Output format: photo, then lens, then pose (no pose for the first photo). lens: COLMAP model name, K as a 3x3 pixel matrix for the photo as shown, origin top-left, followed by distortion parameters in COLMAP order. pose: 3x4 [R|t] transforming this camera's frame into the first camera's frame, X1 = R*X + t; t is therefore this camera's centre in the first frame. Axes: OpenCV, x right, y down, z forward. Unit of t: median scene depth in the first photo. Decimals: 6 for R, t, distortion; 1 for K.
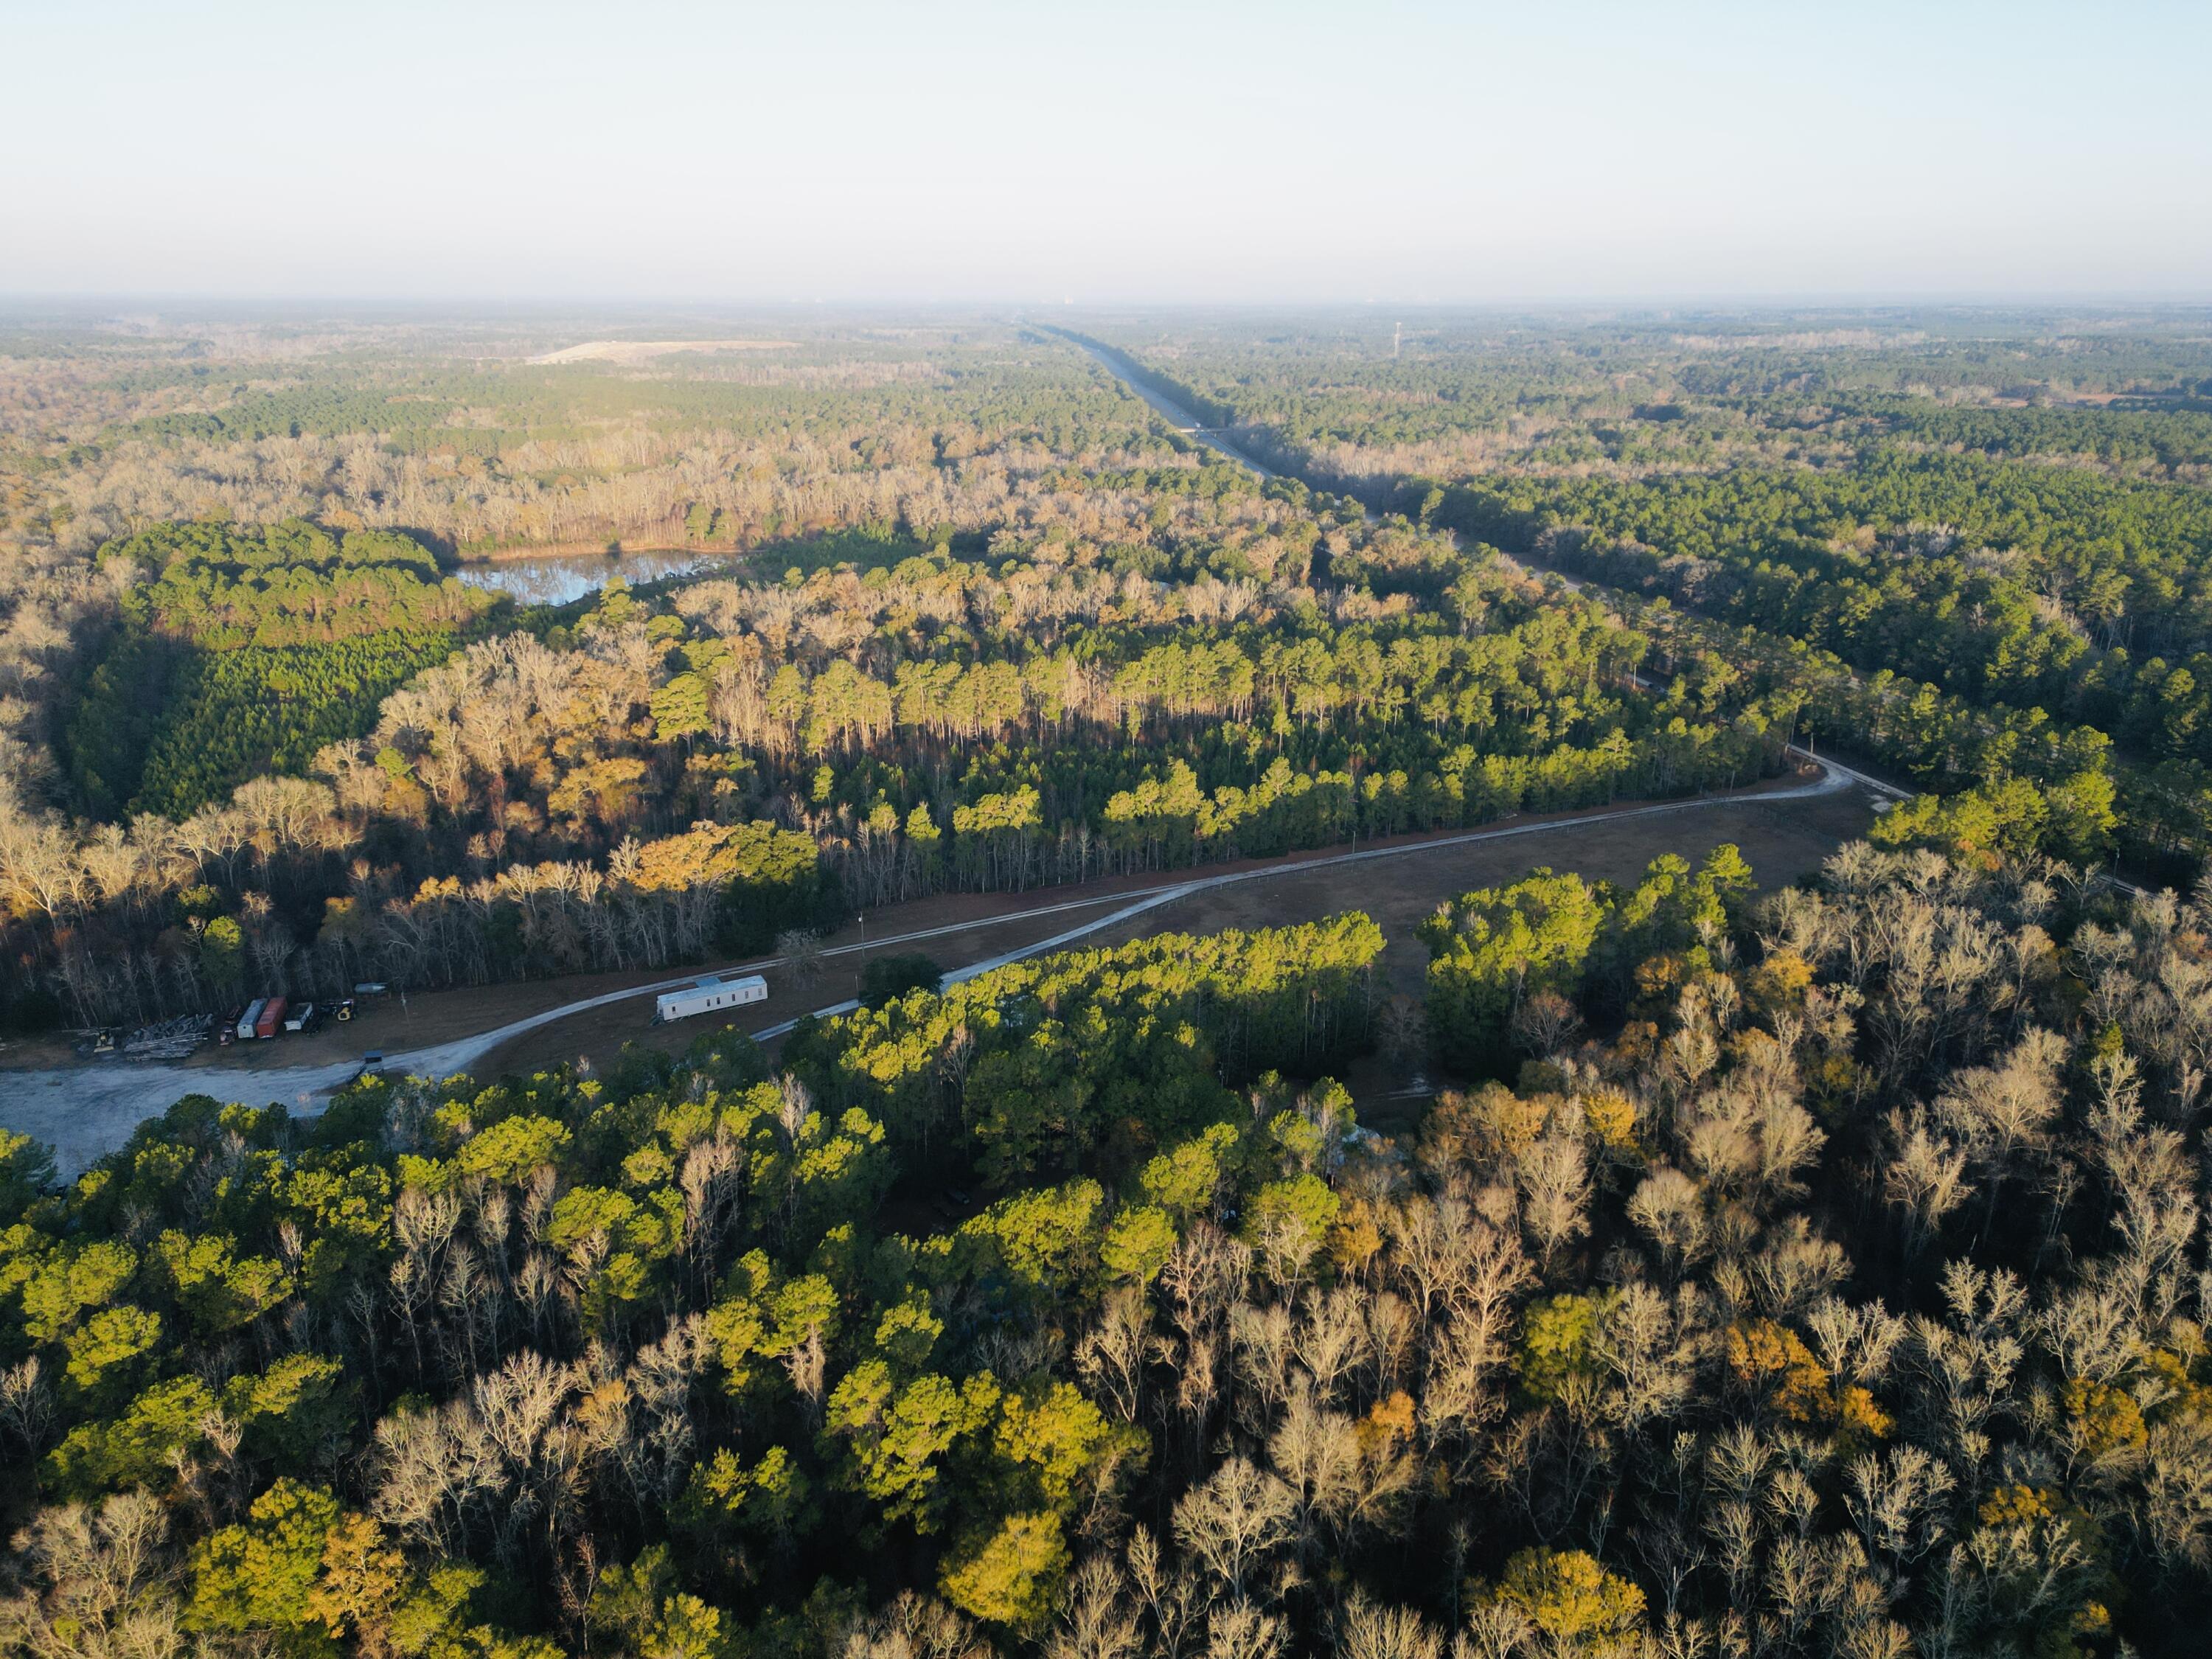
lens RADIAL K [[1529.7, 0, 1111.2], [0, 1529.7, 839.4], [0, 0, 1]] dist [0.087563, -0.081664]
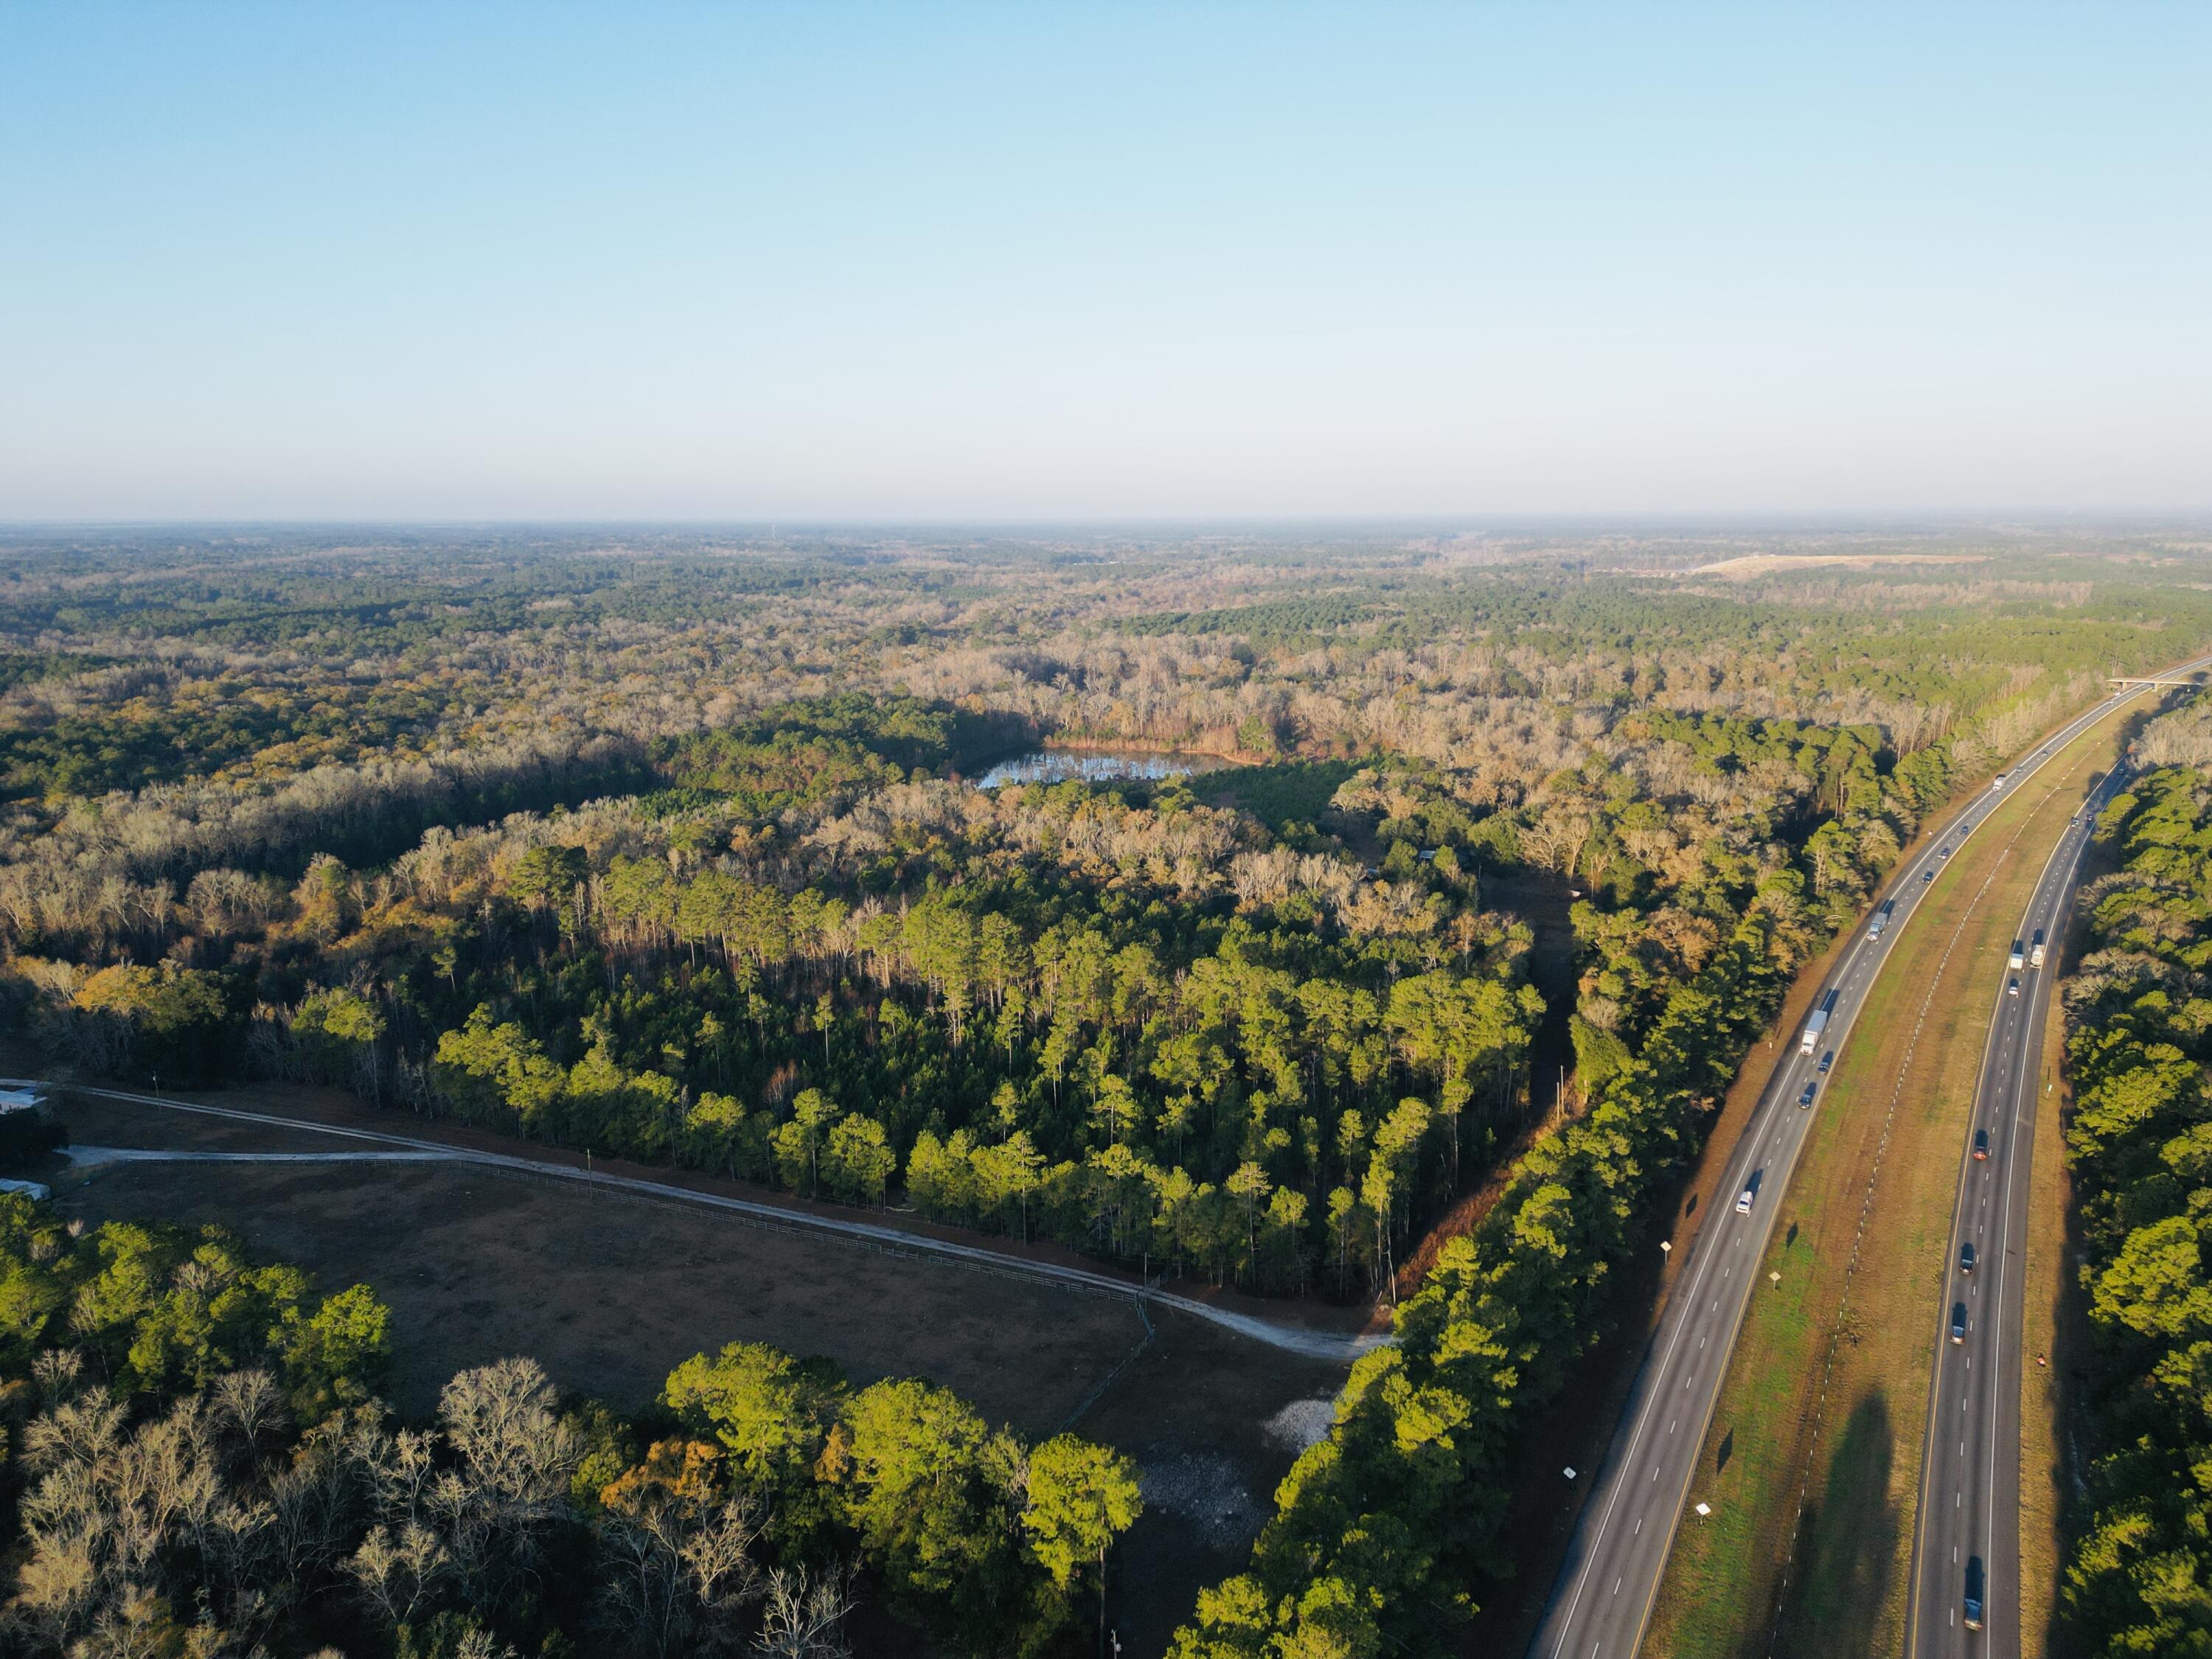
lens RADIAL K [[1529.7, 0, 1111.2], [0, 1529.7, 839.4], [0, 0, 1]] dist [0.087563, -0.081664]
pose [[0.682397, 0.150463, -0.715329, 0.617112], [-0.240141, 0.970417, -0.024968, -0.143120], [0.690410, 0.188818, 0.698342, 0.401734]]
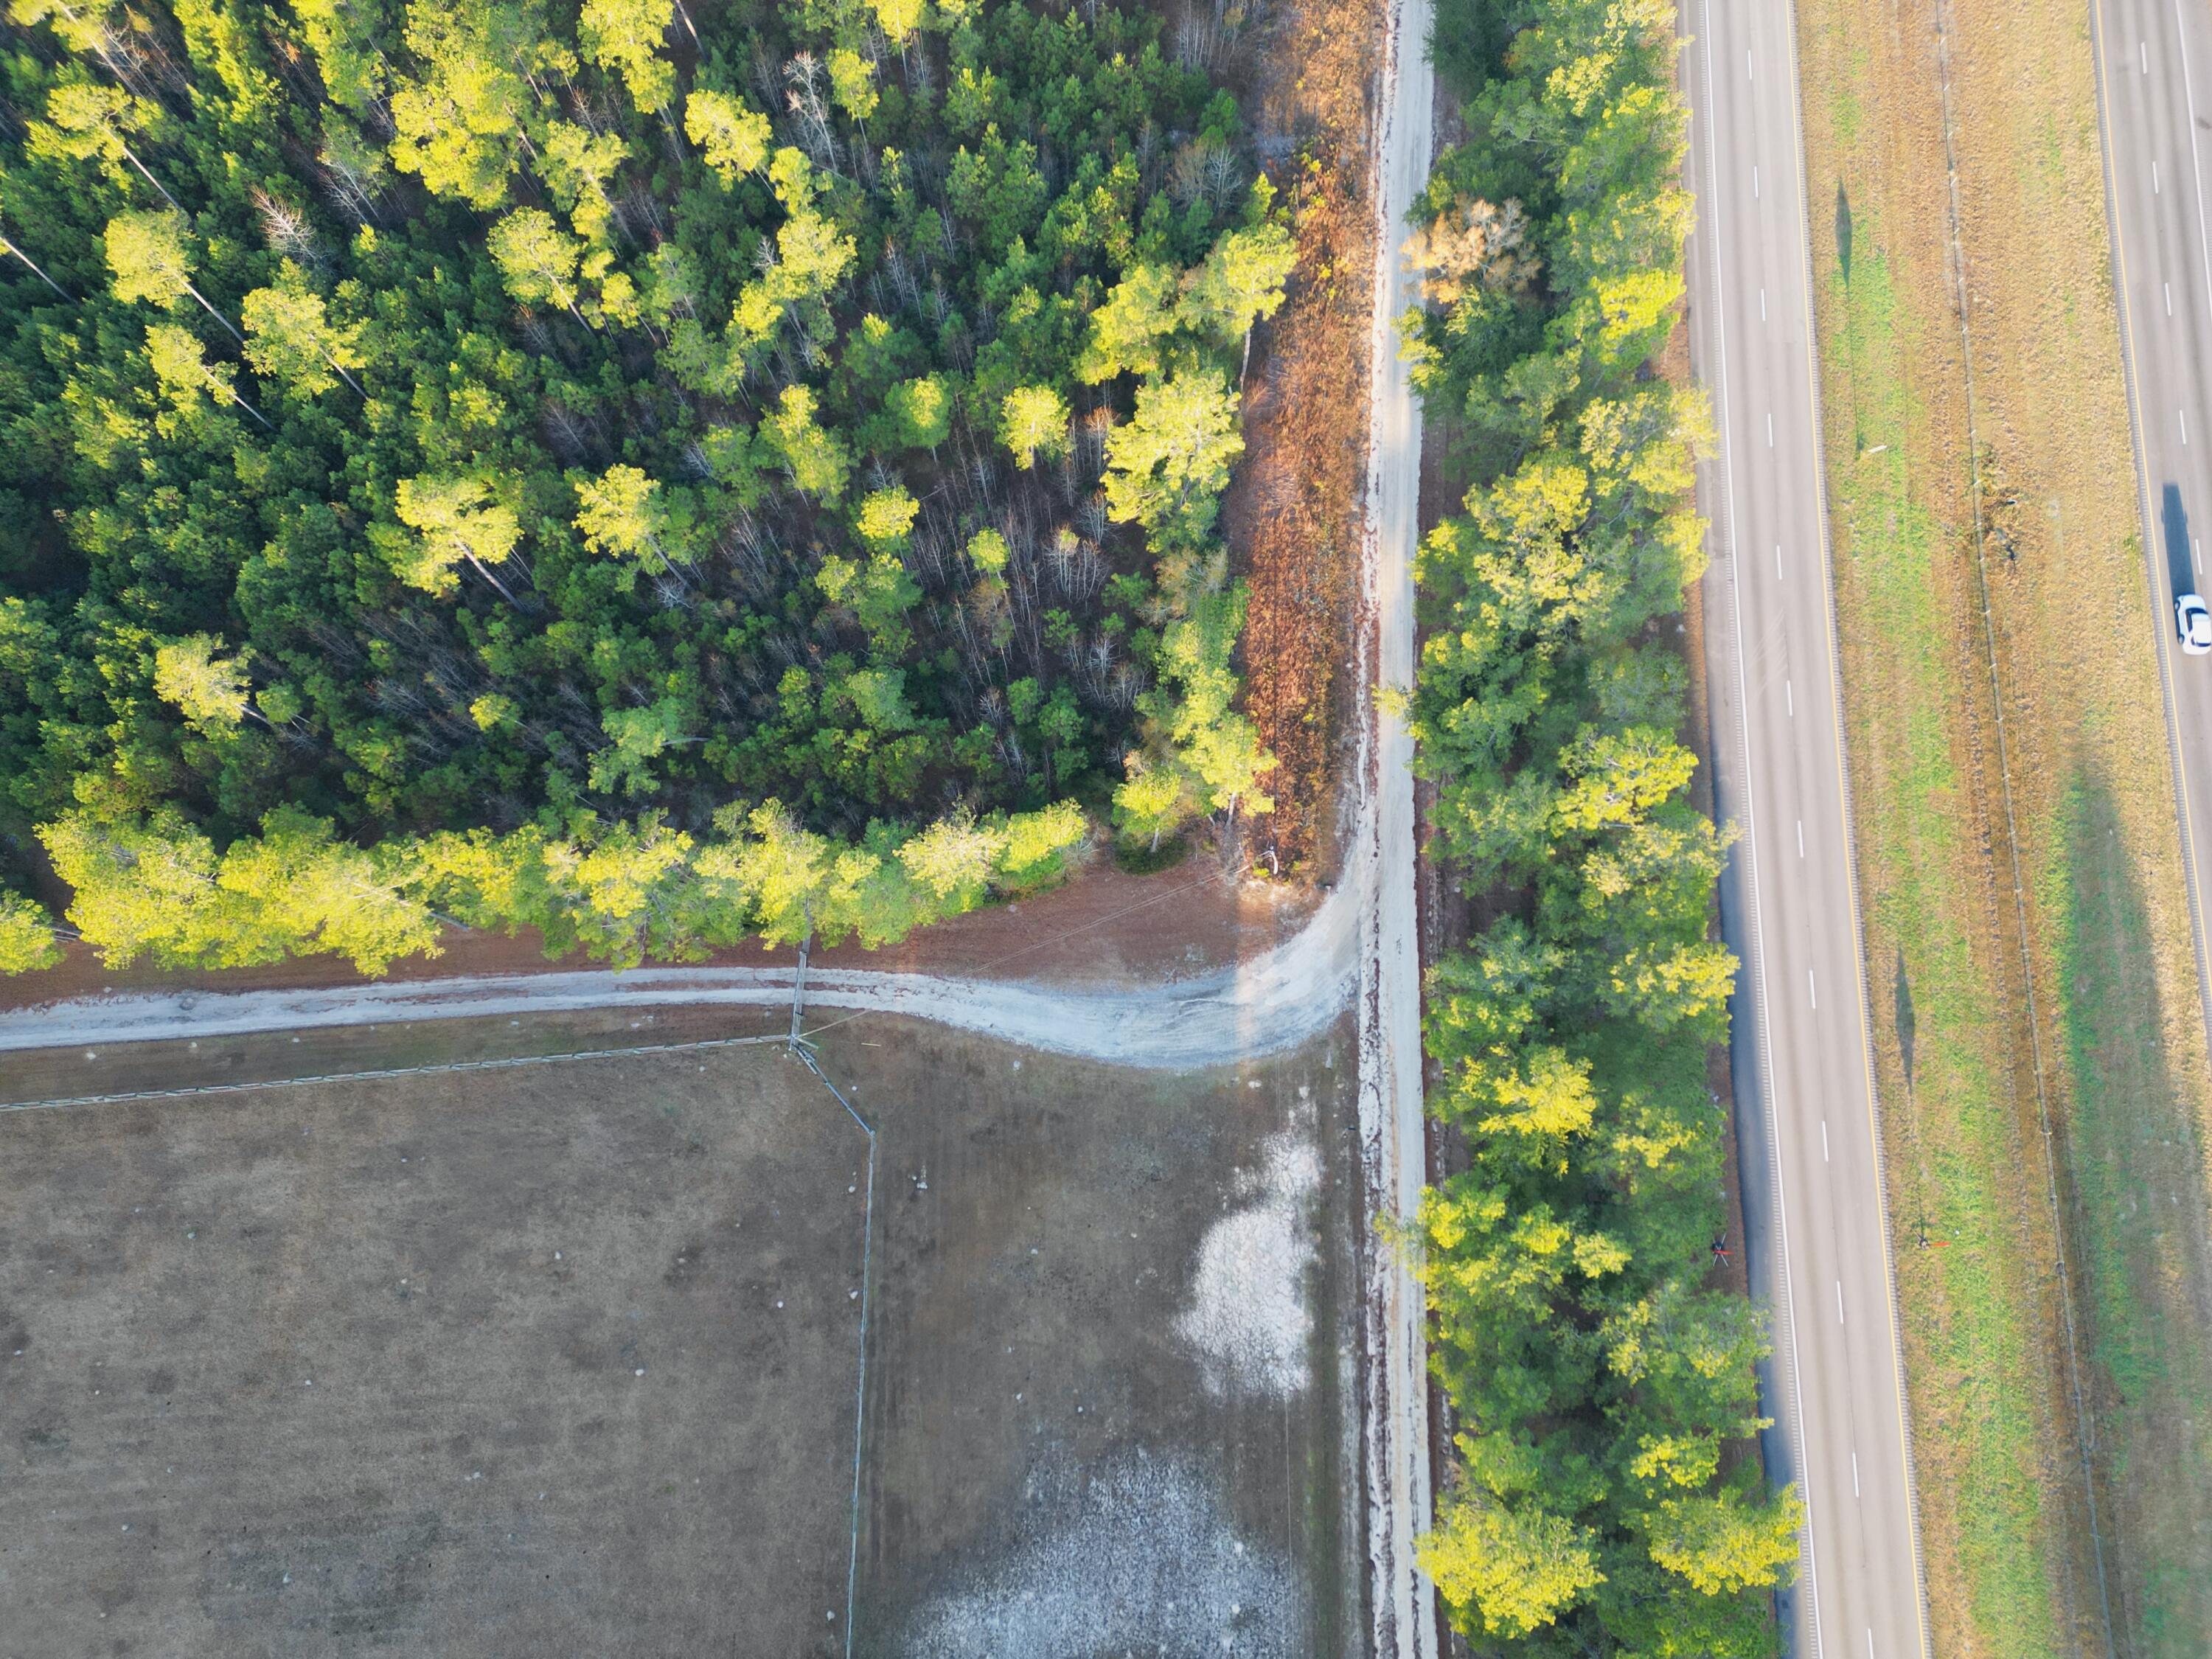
lens RADIAL K [[1529.7, 0, 1111.2], [0, 1529.7, 839.4], [0, 0, 1]] dist [0.087563, -0.081664]
pose [[0.946786, 0.311909, -0.079426, 0.359371], [-0.105432, 0.533700, 0.839076, -0.236318], [0.304105, -0.786052, 0.538185, 0.678489]]
